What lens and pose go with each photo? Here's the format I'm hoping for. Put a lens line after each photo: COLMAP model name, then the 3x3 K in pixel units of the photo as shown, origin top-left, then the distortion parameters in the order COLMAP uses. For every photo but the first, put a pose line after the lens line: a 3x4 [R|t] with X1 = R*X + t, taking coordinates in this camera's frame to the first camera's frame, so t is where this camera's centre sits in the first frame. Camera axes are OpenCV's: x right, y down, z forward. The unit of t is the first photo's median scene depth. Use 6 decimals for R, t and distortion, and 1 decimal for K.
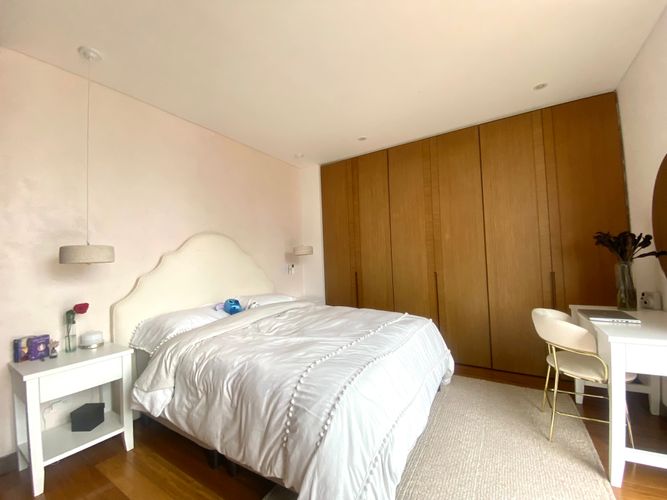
lens RADIAL K [[270.7, 0, 332.3], [0, 270.7, 250.8], [0, 0, 1]] dist [0.023313, -0.021848]
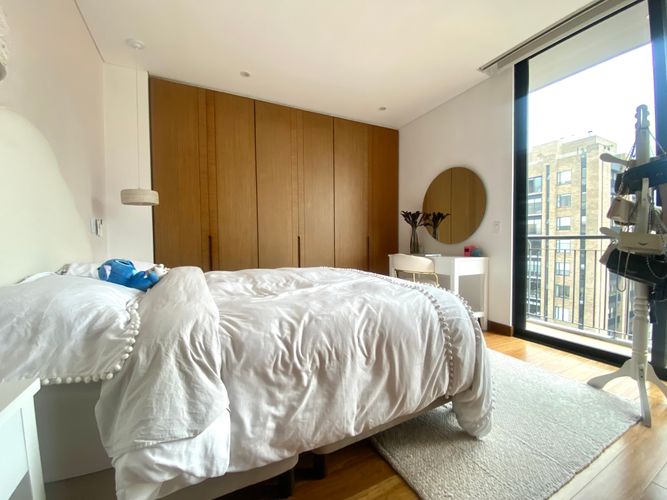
lens RADIAL K [[270.7, 0, 332.3], [0, 270.7, 250.8], [0, 0, 1]] dist [0.023313, -0.021848]
pose [[0.530651, 0.002187, 0.847588, -0.929205], [-0.033514, 0.999269, 0.018404, 0.221003], [-0.846928, -0.038173, 0.530336, 0.615492]]
